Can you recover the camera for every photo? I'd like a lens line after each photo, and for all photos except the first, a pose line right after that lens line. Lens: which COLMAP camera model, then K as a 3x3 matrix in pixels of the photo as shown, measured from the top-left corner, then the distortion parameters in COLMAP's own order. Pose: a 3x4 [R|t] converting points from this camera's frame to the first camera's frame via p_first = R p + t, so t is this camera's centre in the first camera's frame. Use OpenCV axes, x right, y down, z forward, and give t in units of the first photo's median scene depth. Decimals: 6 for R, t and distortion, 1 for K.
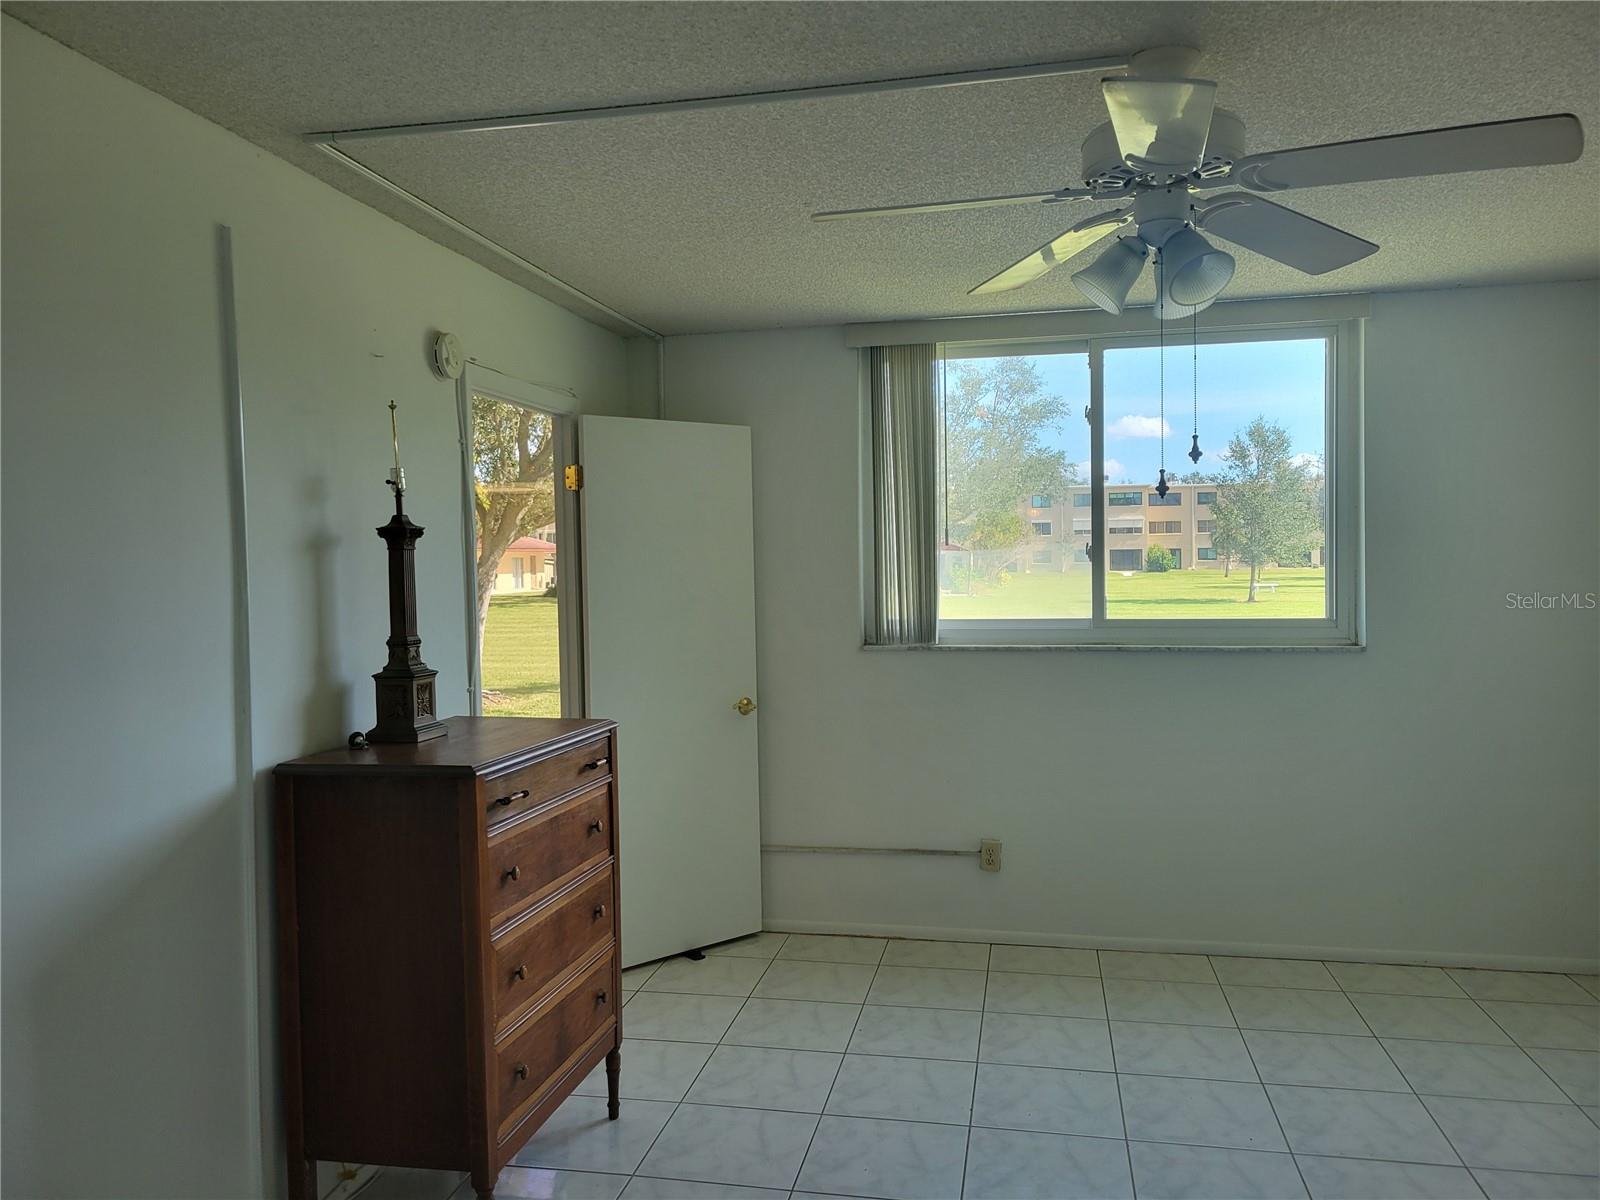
lens RADIAL K [[1195.8, 0, 800.0], [0, 1195.8, 600.0], [0, 0, 1]] dist [0.036389, -0.000386]
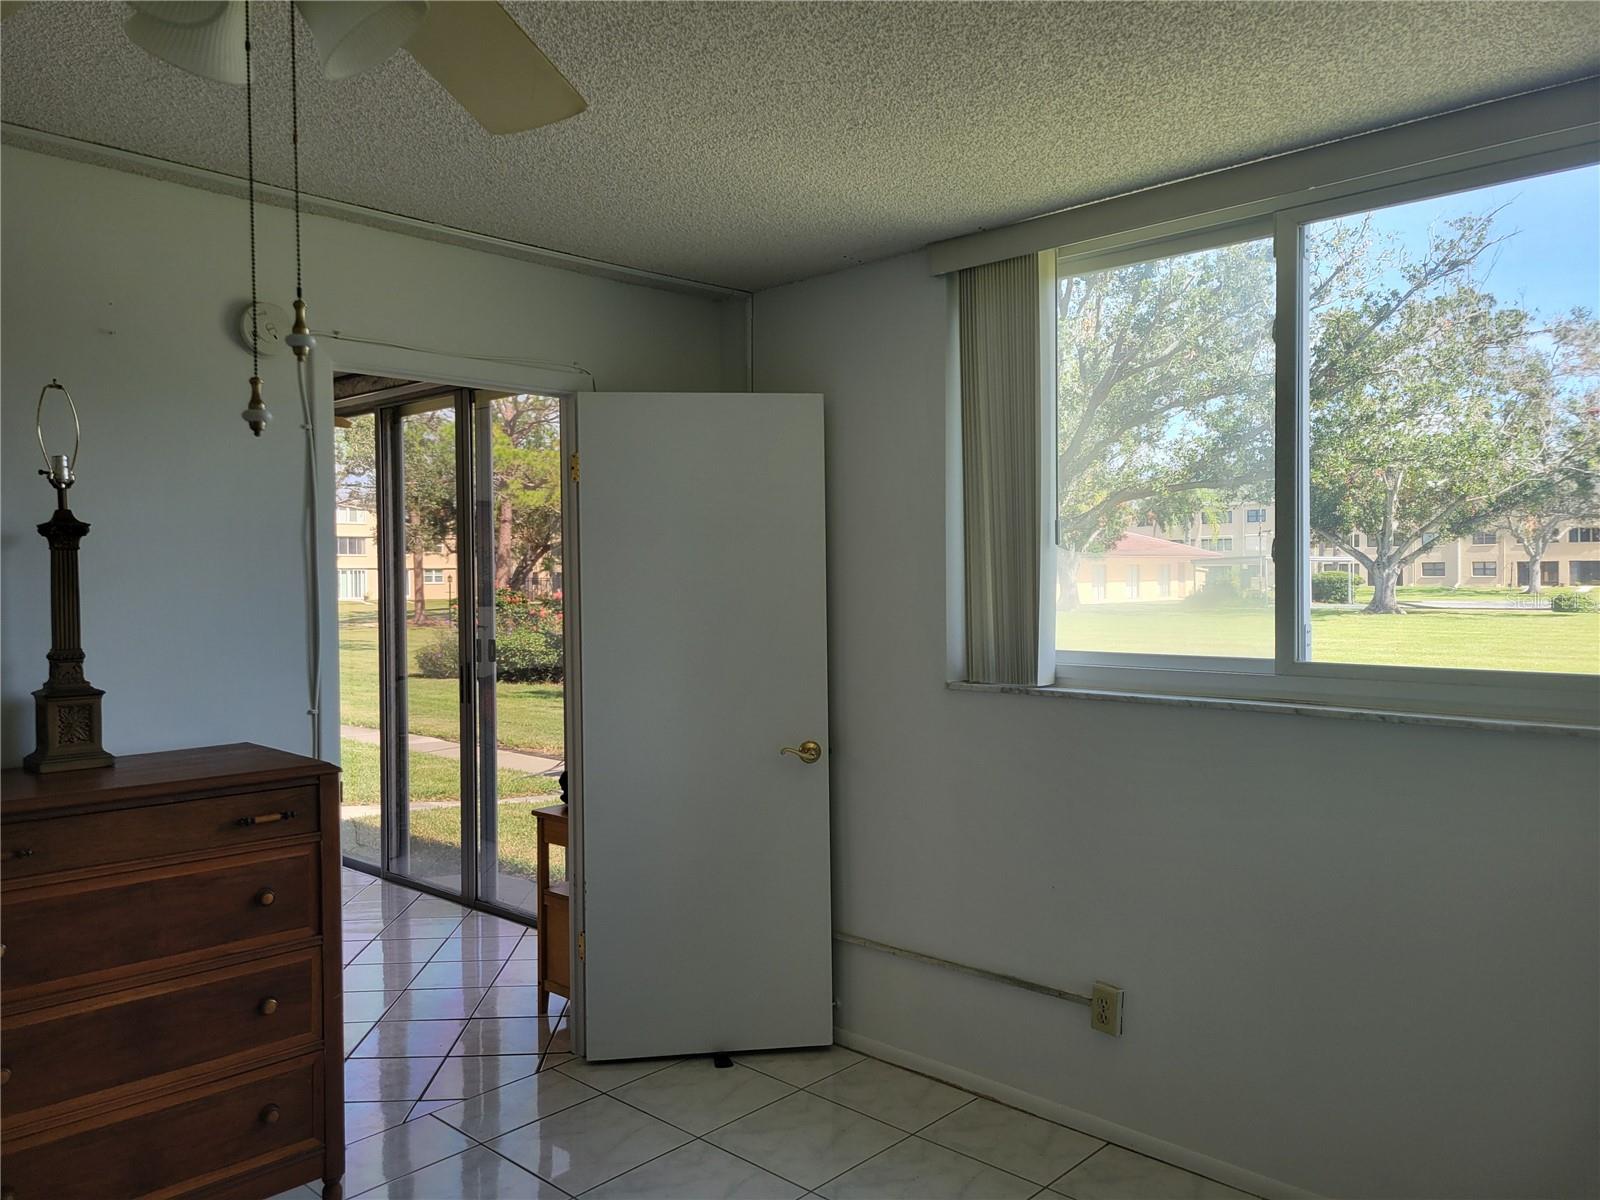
lens RADIAL K [[1193.7, 0, 798.3], [0, 1193.7, 590.5], [0, 0, 1]] dist [0.061922, -0.000781]
pose [[0.844230, 0.013816, -0.535803, 0.369956], [-0.021039, 0.999751, -0.007371, -0.010650], [0.535568, 0.017495, 0.844311, 0.337604]]
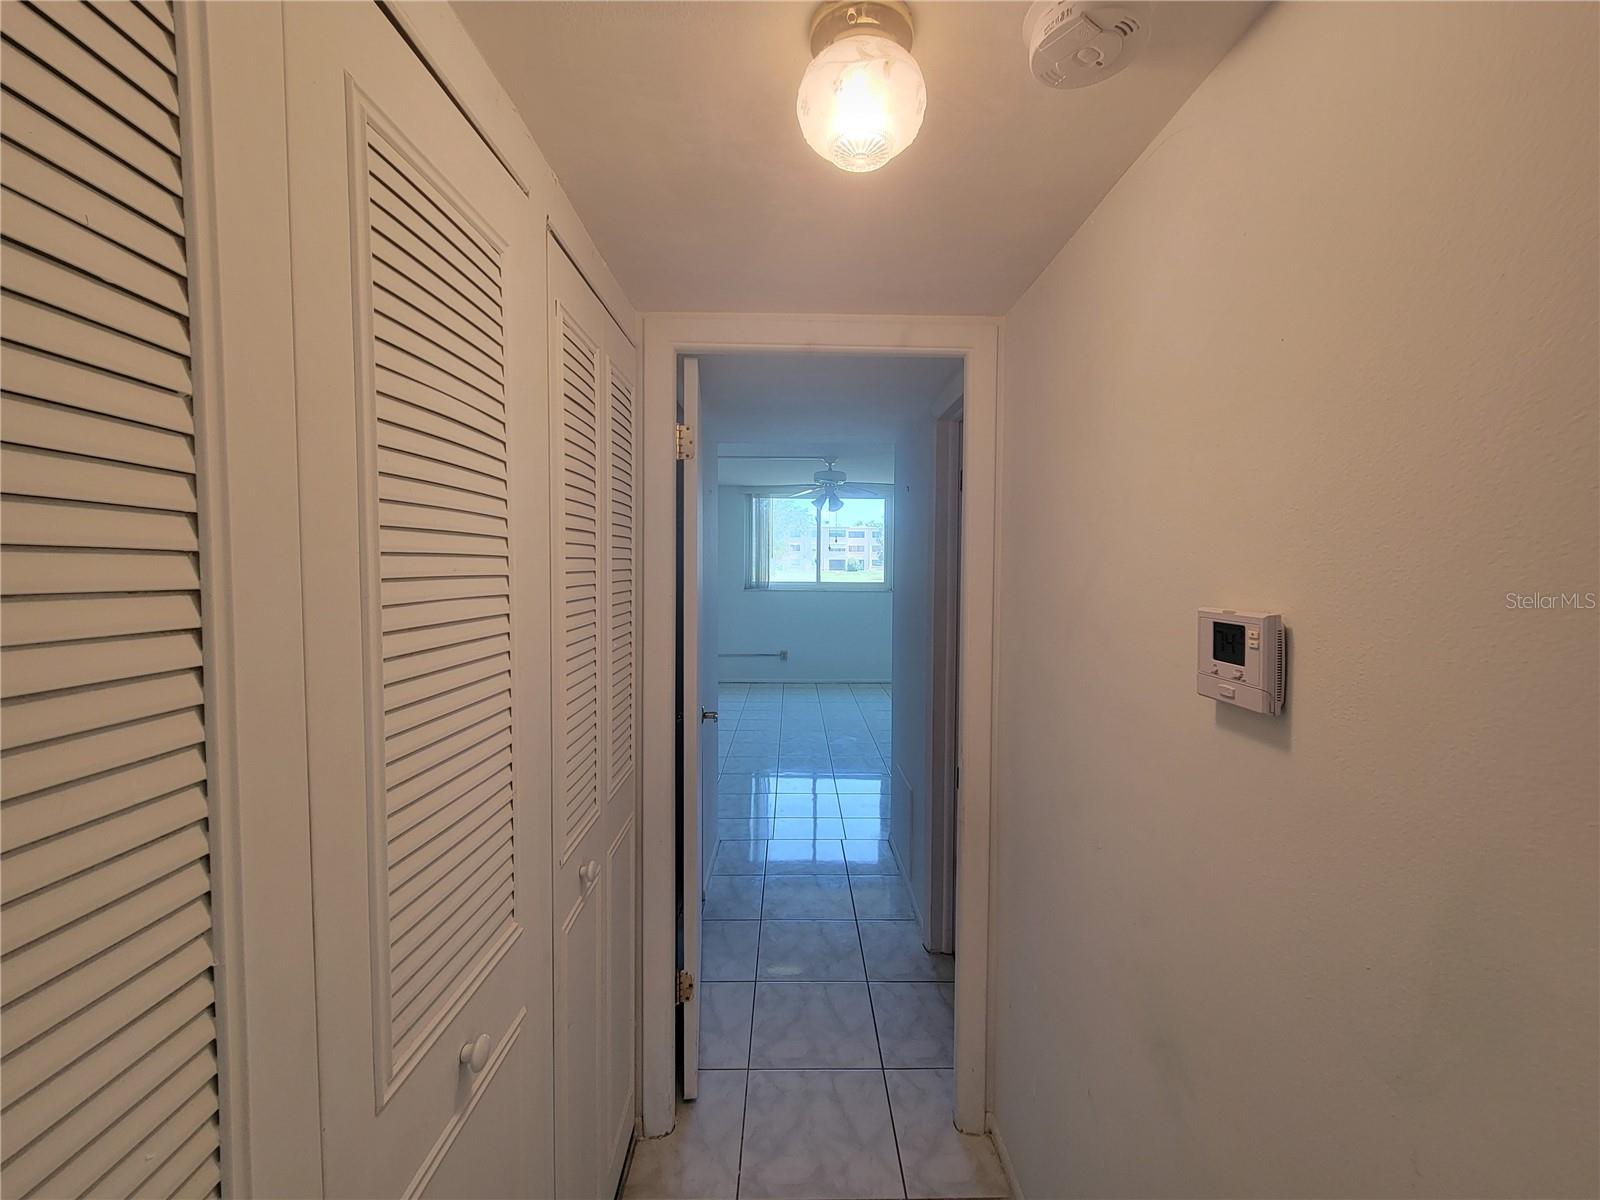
lens RADIAL K [[655.0, 0, 808.0], [0, 655.0, 590.6], [0, 0, 1]] dist [0.001293, -0.000430]
pose [[0.975449, 0.019798, 0.219332, -0.164674], [-0.021998, 0.999729, 0.007593, 0.027206], [-0.219123, -0.012232, 0.975621, -0.718074]]
